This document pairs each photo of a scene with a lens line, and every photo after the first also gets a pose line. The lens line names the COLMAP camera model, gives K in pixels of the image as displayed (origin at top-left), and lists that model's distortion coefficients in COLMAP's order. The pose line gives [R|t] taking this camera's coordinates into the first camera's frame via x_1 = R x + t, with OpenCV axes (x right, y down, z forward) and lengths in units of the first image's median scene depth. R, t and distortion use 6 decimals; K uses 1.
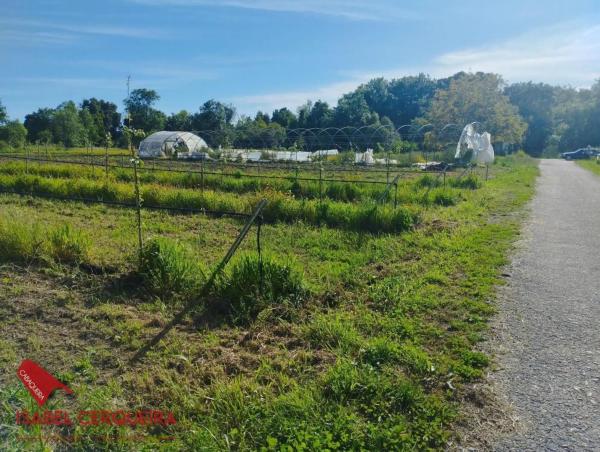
lens RADIAL K [[488.4, 0, 299.8], [0, 488.4, 226.6], [0, 0, 1]] dist [0.084405, -0.109211]
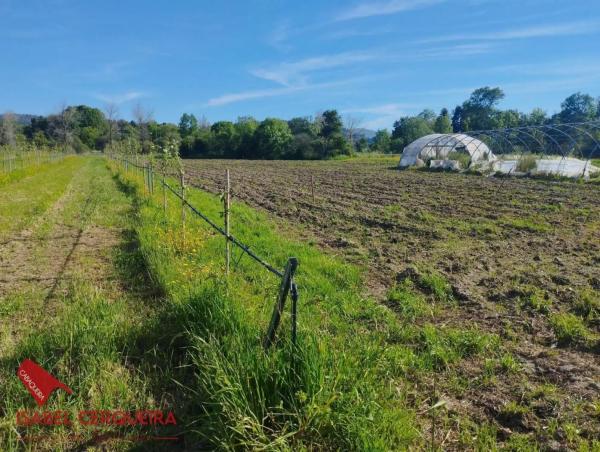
lens RADIAL K [[488.4, 0, 296.1], [0, 488.4, 223.7], [0, 0, 1]] dist [0.084405, -0.109211]
pose [[0.697882, 0.106449, -0.708258, 0.094699], [-0.120498, 0.992248, 0.030399, -0.025327], [0.706003, 0.064129, 0.705299, 0.158000]]
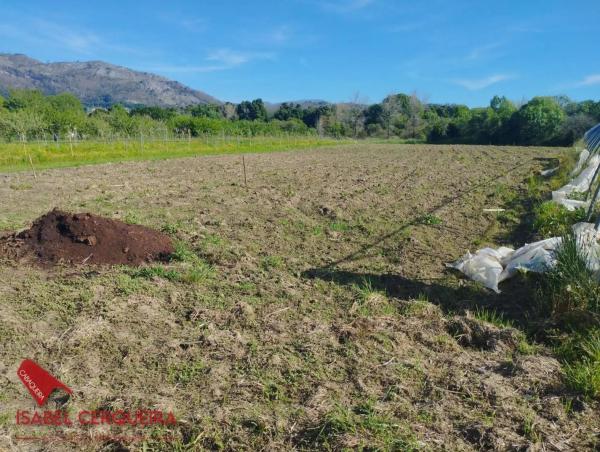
lens RADIAL K [[488.4, 0, 297.7], [0, 488.4, 231.7], [0, 0, 1]] dist [0.084405, -0.109211]
pose [[0.086359, 0.192196, -0.977549, 0.103312], [-0.170515, 0.969588, 0.175567, -0.028134], [0.981563, 0.151525, 0.116505, 0.175142]]
